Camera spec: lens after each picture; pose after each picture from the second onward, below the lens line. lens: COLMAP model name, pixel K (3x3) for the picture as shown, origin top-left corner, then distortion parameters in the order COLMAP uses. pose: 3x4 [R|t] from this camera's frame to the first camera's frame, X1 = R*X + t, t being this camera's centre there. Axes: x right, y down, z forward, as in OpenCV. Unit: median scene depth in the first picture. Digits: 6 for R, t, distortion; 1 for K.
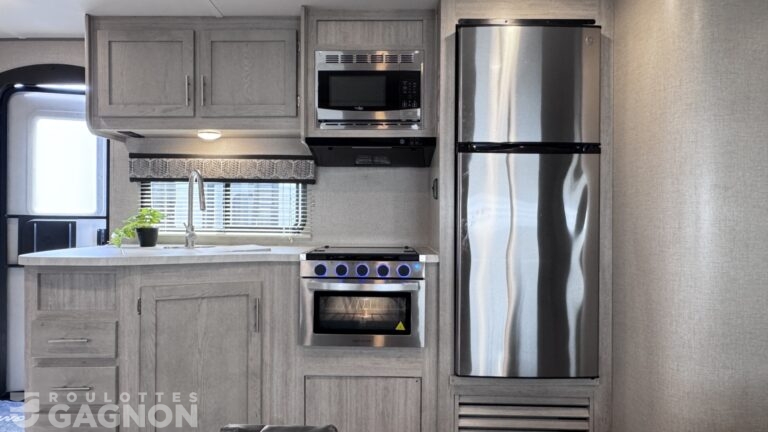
lens RADIAL K [[495.6, 0, 384.0], [0, 495.6, 216.0], [0, 0, 1]] dist [-0.000206, 0.000375]
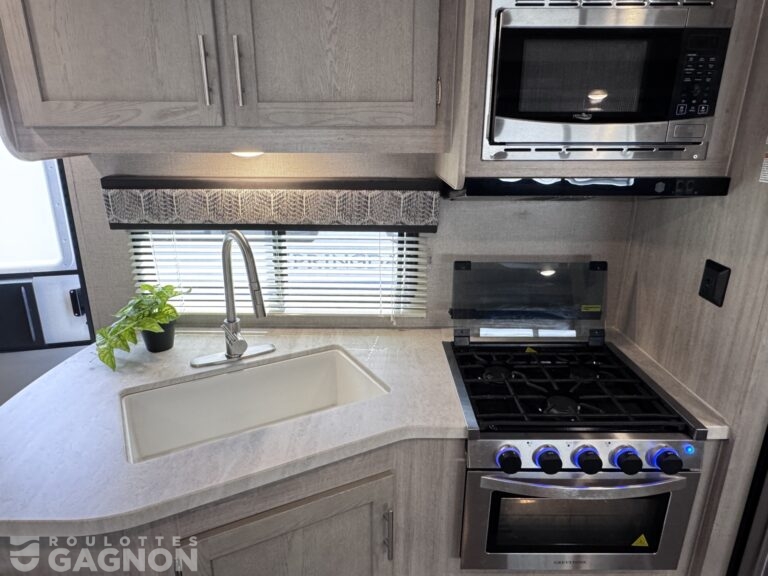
lens RADIAL K [[501.6, 0, 384.5], [0, 501.6, 289.9], [0, 0, 1]] dist [-0.004284, 0.003489]
pose [[0.999916, -0.006214, 0.011378, -0.232720], [0.002506, 0.953733, 0.300644, -0.195543], [-0.012720, -0.300590, 0.953669, 0.482634]]
